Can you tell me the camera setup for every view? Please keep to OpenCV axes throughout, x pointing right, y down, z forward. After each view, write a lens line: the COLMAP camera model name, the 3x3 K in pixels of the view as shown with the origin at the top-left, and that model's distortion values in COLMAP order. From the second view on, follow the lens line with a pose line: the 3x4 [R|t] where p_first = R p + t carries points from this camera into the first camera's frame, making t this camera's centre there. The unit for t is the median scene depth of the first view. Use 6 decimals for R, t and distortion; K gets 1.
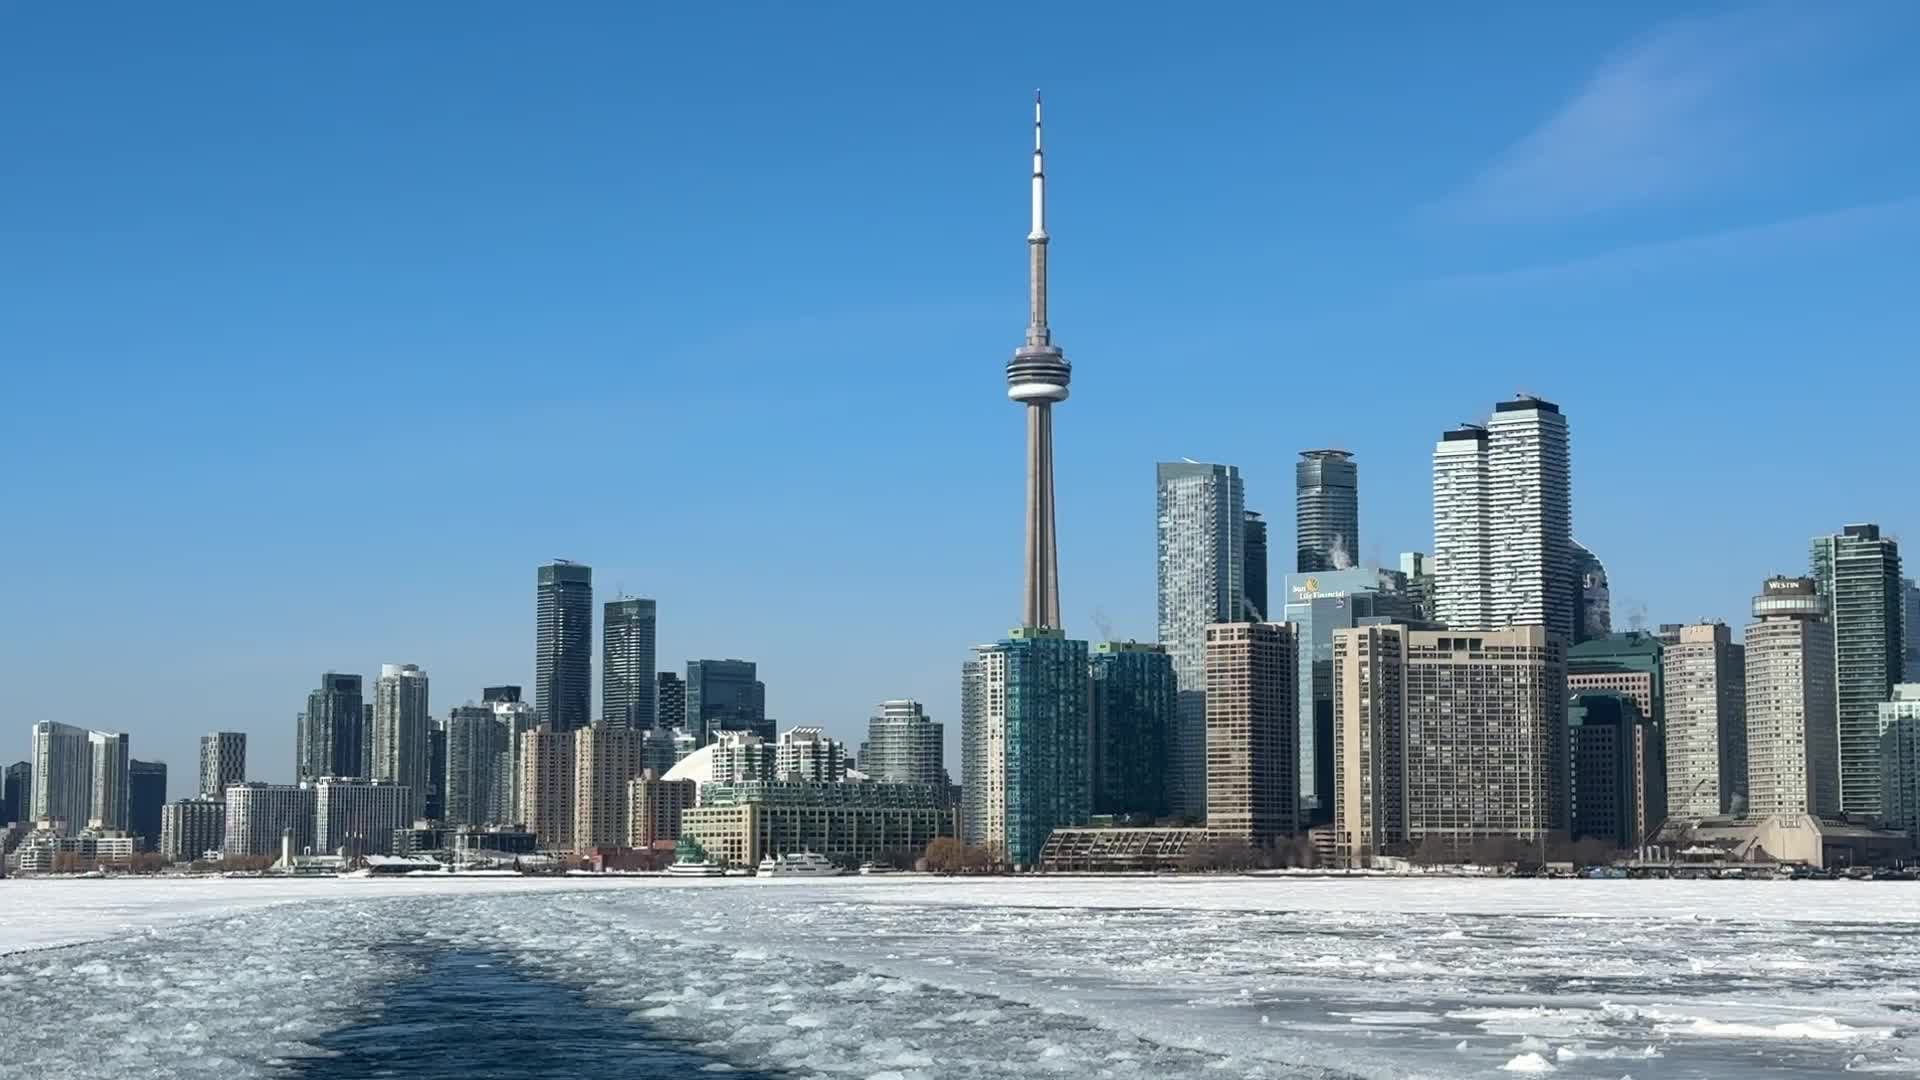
lens RADIAL K [[2897.8, 0, 970.0], [0, 2897.8, 535.3], [0, 0, 1]] dist [0.115697, 0.000000]
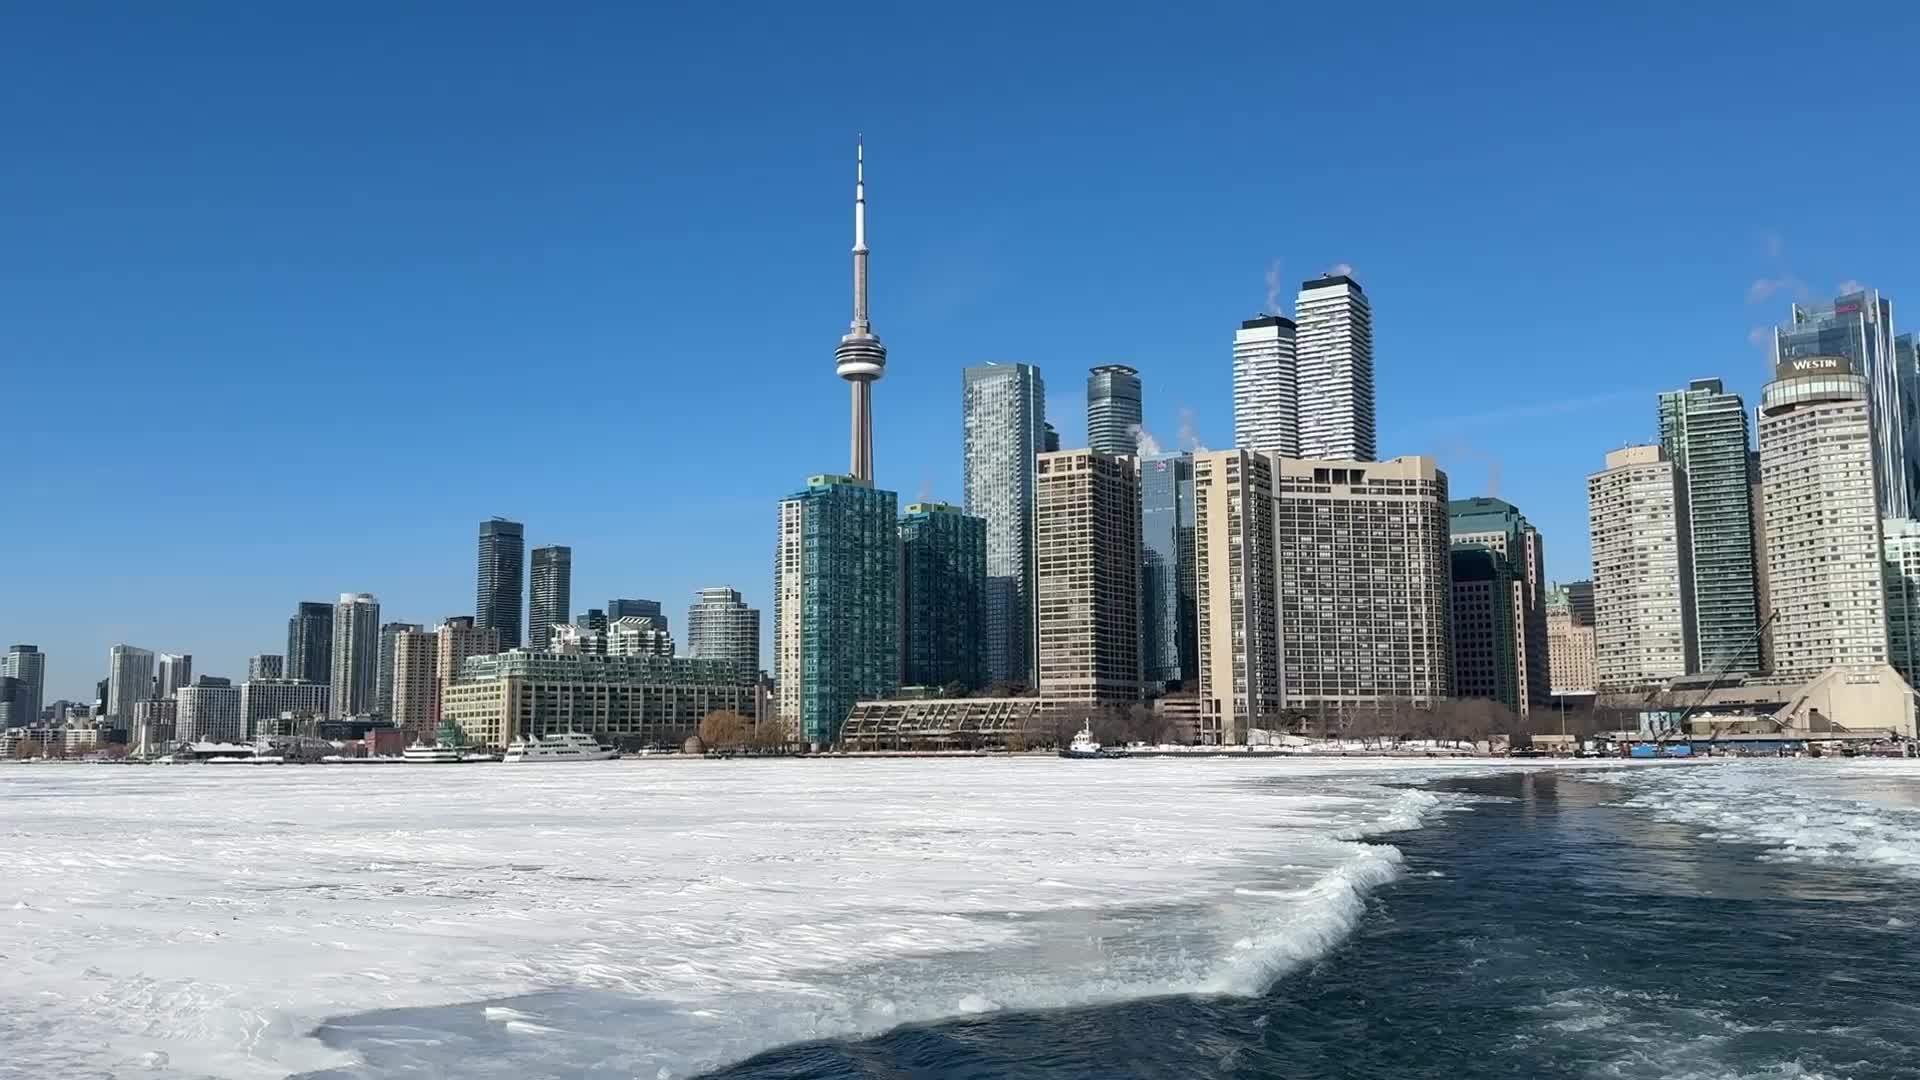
lens RADIAL K [[1456.0, 0, 946.7], [0, 1456.0, 541.5], [0, 0, 1]] dist [0.080624, -0.062715]
pose [[0.997457, 0.002901, 0.071209, 0.024042], [-0.000938, 0.999619, -0.027589, 0.064018], [-0.071262, 0.027452, 0.997080, 0.552790]]
